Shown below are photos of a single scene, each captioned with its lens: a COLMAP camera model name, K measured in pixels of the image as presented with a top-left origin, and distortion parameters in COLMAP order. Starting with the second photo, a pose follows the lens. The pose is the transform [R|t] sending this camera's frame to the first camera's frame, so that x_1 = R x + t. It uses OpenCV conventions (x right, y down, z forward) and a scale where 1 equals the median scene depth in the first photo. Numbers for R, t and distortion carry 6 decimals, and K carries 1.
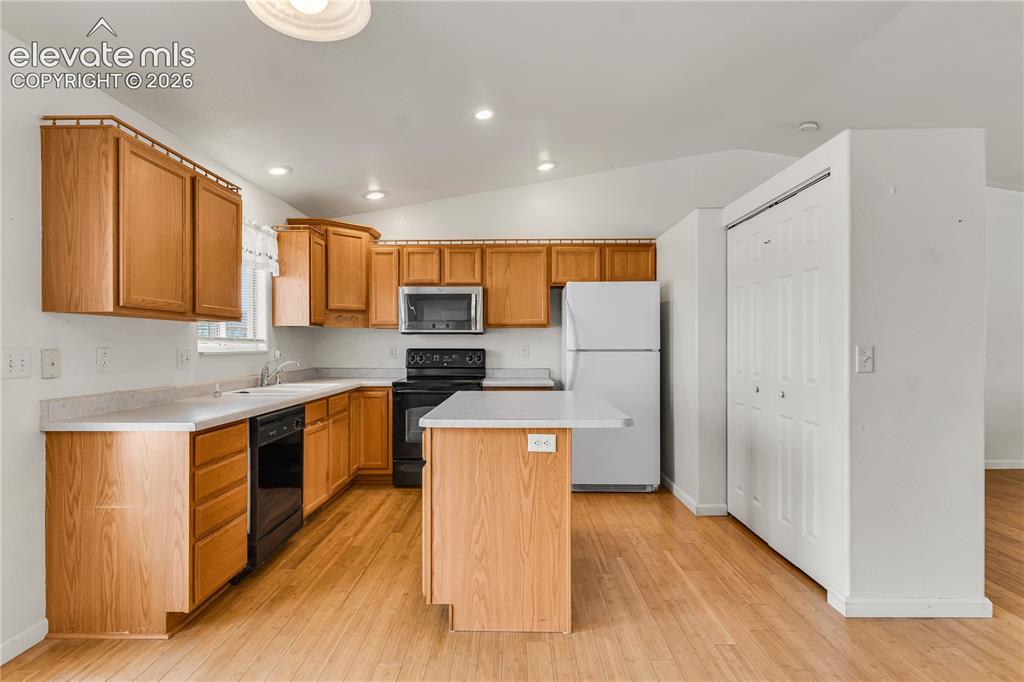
lens RADIAL K [[521.7, 0, 513.0], [0, 521.7, 346.2], [0, 0, 1]] dist [0.004086, -0.000014]
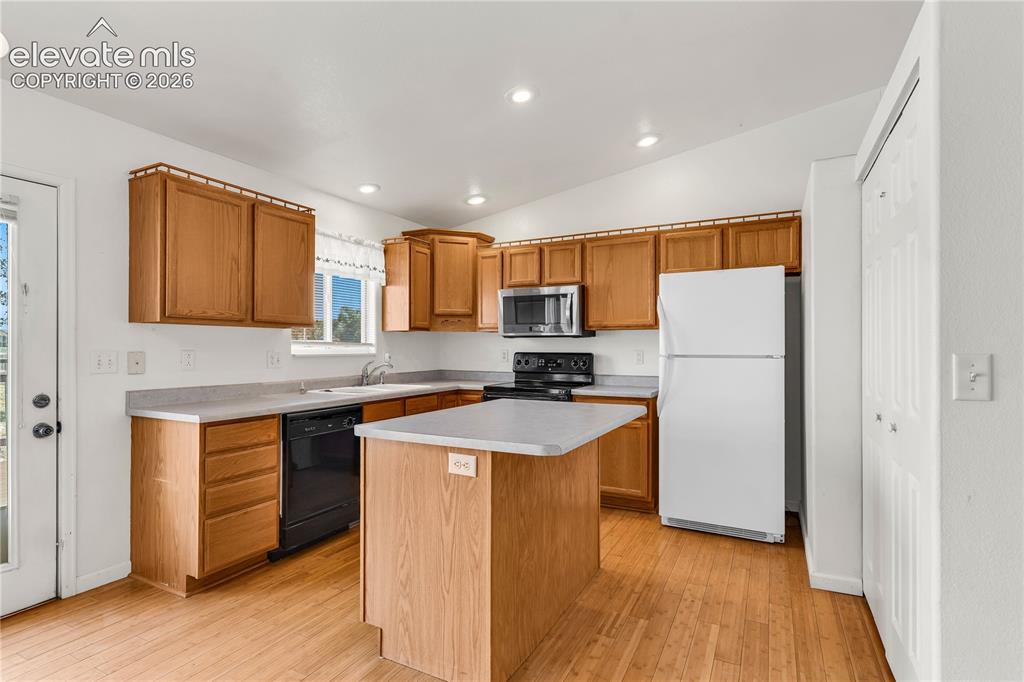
lens RADIAL K [[521.7, 0, 498.5], [0, 521.7, 346.6], [0, 0, 1]] dist [0.004086, -0.000014]
pose [[0.889291, 0.001353, -0.457340, 0.353751], [-0.003955, 0.999981, -0.004732, -0.002693], [0.457325, 0.006017, 0.889279, 0.189595]]
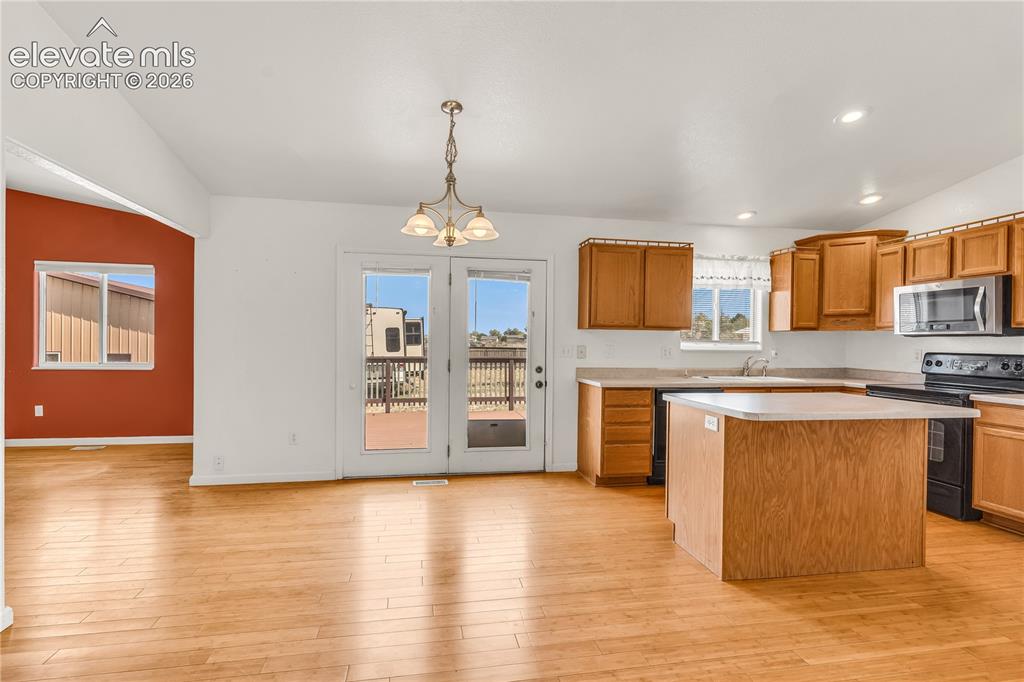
lens RADIAL K [[491.1, 0, 502.5], [0, 491.1, 346.5], [0, 0, 1]] dist [0.006775, -0.000242]
pose [[0.191574, 0.013405, -0.981387, 0.811369], [-0.015831, 0.999819, 0.010566, -0.004954], [0.981351, 0.013512, 0.191751, 0.185308]]
